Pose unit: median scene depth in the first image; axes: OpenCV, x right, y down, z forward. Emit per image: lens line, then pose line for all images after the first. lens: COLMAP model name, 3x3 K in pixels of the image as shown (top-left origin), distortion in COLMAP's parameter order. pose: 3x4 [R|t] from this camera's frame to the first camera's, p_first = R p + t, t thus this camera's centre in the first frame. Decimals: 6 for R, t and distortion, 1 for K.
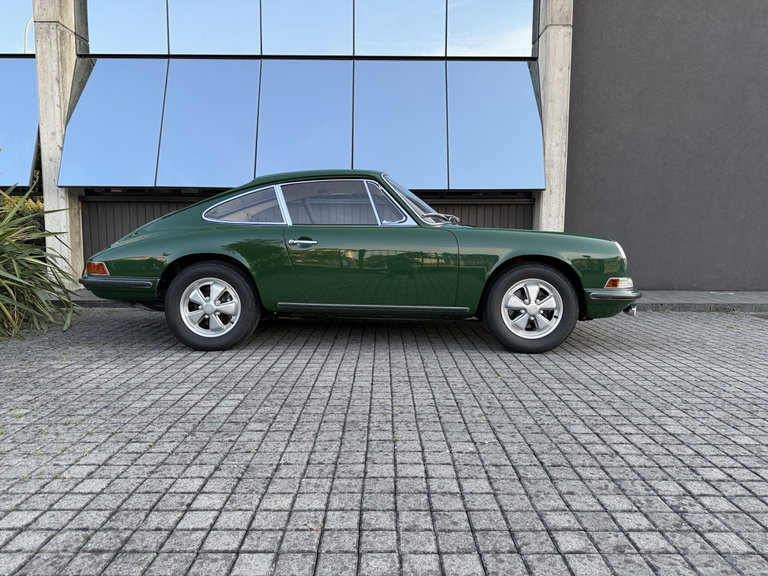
lens RADIAL K [[543.7, 0, 384.4], [0, 543.7, 283.6], [0, 0, 1]] dist [0.066785, -0.088040]
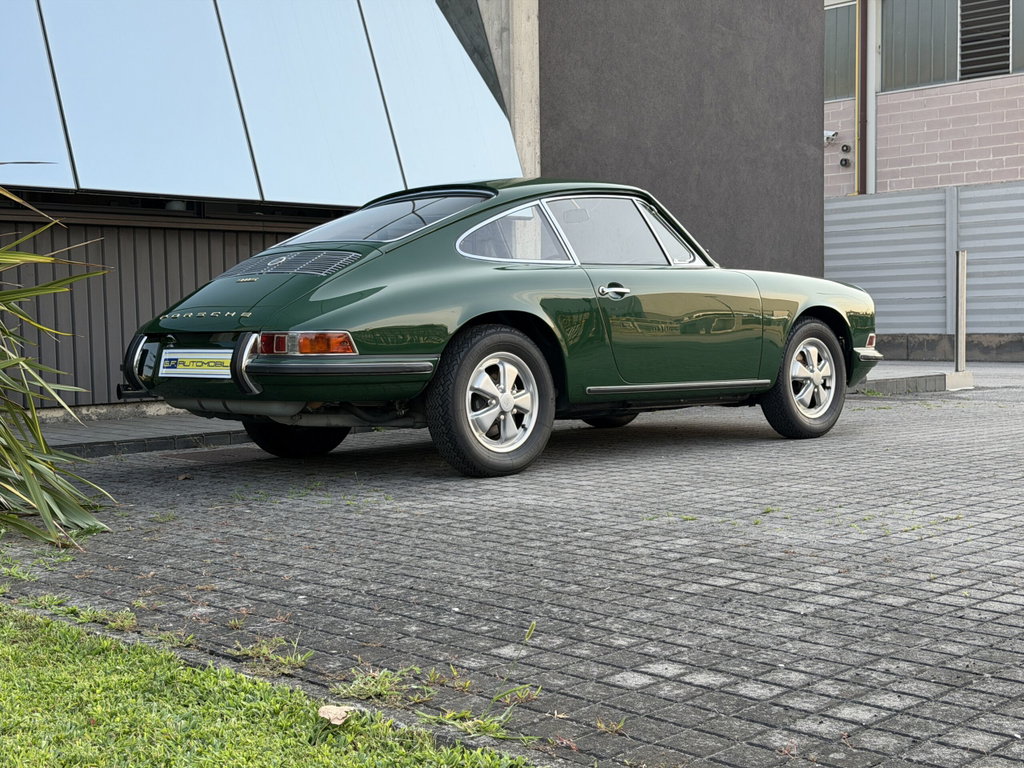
lens RADIAL K [[1439.5, 0, 513.6], [0, 1439.5, 381.7], [0, 0, 1]] dist [0.114790, 0.000000]
pose [[0.702898, -0.048236, 0.709654, -1.429383], [0.084924, 0.996252, -0.016399, 0.048607], [-0.706203, 0.071793, 0.704360, -0.115277]]
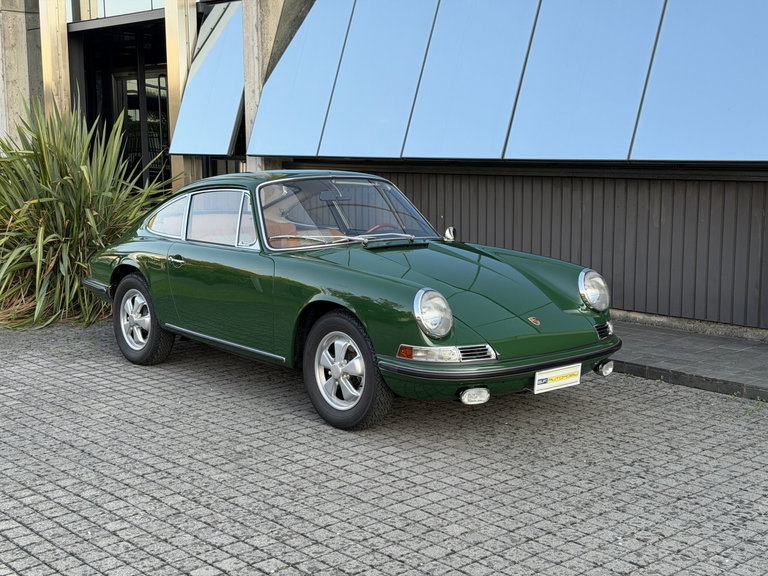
lens RADIAL K [[1079.6, 0, 381.3], [0, 1079.6, 290.6], [0, 0, 1]] dist [0.114790, 0.000000]
pose [[0.666735, 0.097211, -0.738928, 1.405802], [-0.060966, 0.995248, 0.075921, -0.182569], [0.742797, -0.005569, 0.669493, 0.031483]]
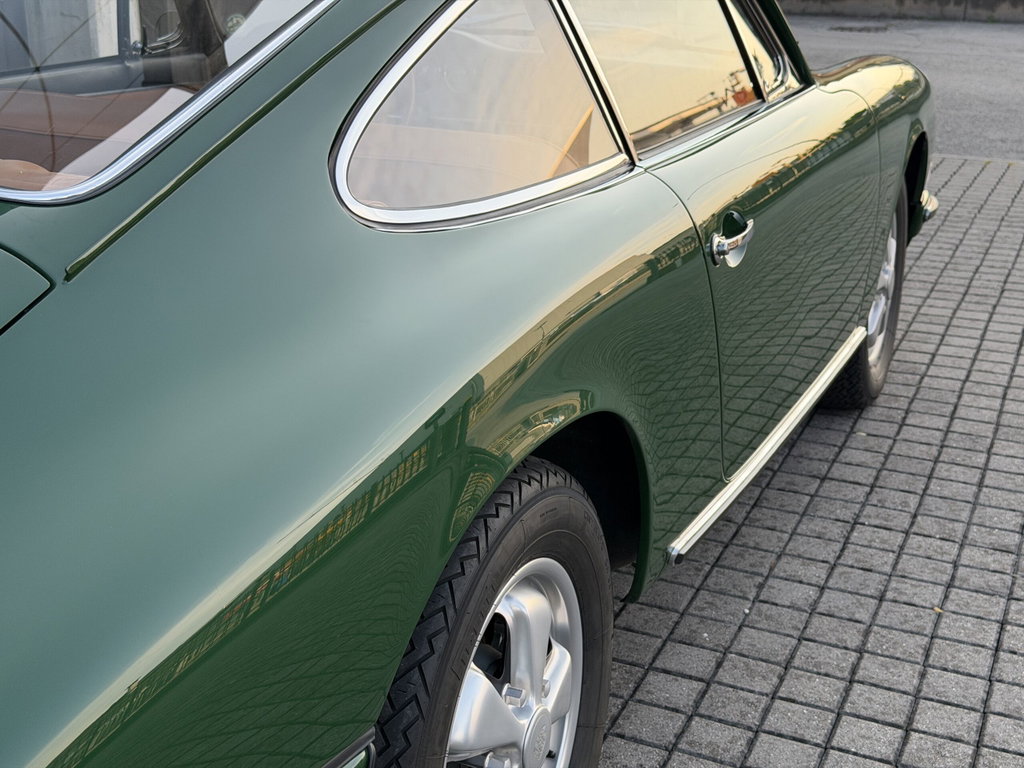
lens RADIAL K [[1439.5, 0, 512.7], [0, 1439.5, 384.6], [0, 0, 1]] dist [0.114790, 0.000000]
pose [[0.388055, -0.301641, 0.870876, -0.674878], [0.073203, 0.952027, 0.297130, -0.191384], [-0.918724, -0.051553, 0.391520, 0.837587]]
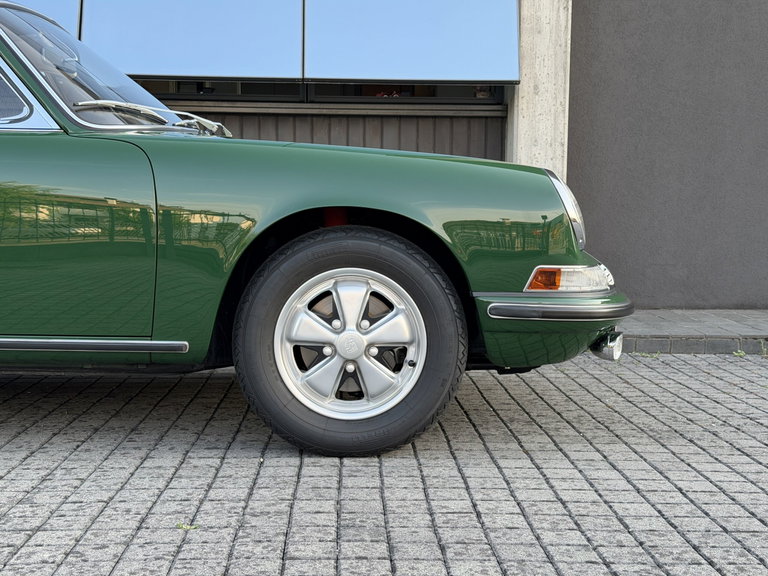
lens RADIAL K [[1079.6, 0, 397.7], [0, 1079.6, 284.5], [0, 0, 1]] dist [0.114790, 0.000000]
pose [[0.999096, 0.000708, 0.042496, 0.269108], [0.000118, 0.999812, -0.019412, 0.018221], [-0.042502, 0.019400, 0.998908, 0.210230]]
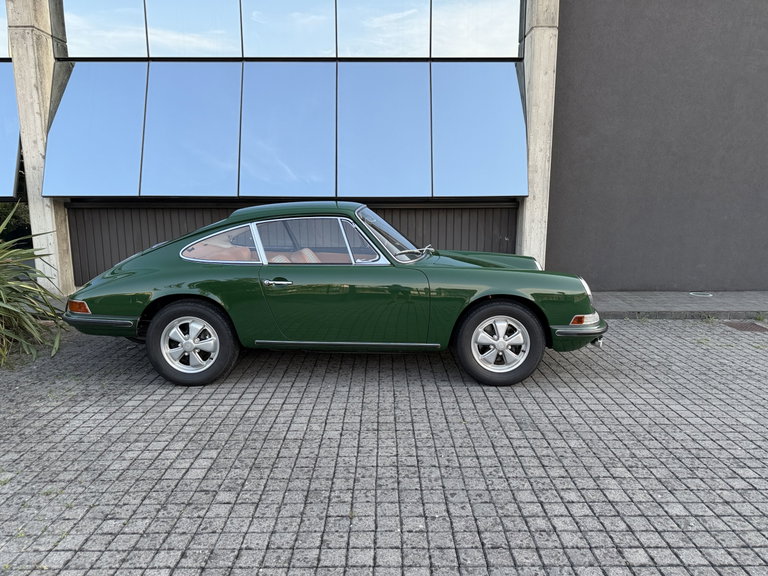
lens RADIAL K [[543.7, 0, 388.0], [0, 543.7, 288.8], [0, 0, 1]] dist [0.066785, -0.088040]
pose [[0.999962, -0.007505, 0.004429, 0.051690], [0.007140, 0.996967, 0.077496, -0.139982], [-0.004998, -0.077461, 0.996983, -0.024387]]
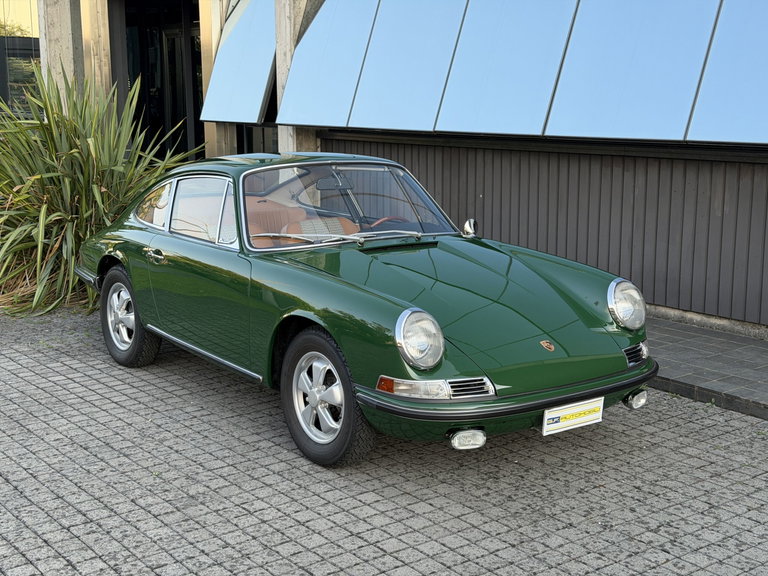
lens RADIAL K [[1079.6, 0, 377.6], [0, 1079.6, 285.2], [0, 0, 1]] dist [0.114790, 0.000000]
pose [[0.602415, 0.137356, -0.786276, 1.304400], [-0.067768, 0.990327, 0.121081, -0.247173], [0.795301, -0.019657, 0.605896, 0.272662]]
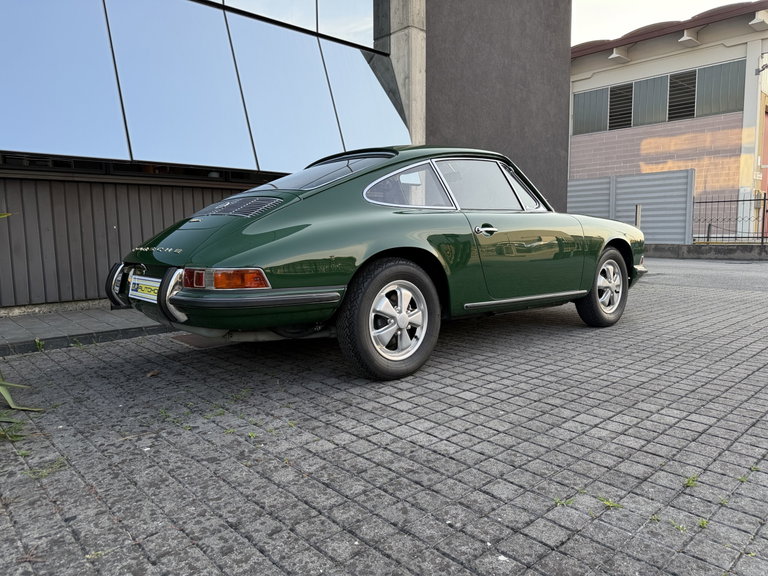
lens RADIAL K [[543.7, 0, 384.0], [0, 543.7, 285.6], [0, 0, 1]] dist [0.066785, -0.088040]
pose [[0.736472, -0.079466, 0.671785, -0.828948], [0.076426, 0.996492, 0.034090, -0.029940], [-0.672137, 0.026235, 0.739962, 0.471111]]
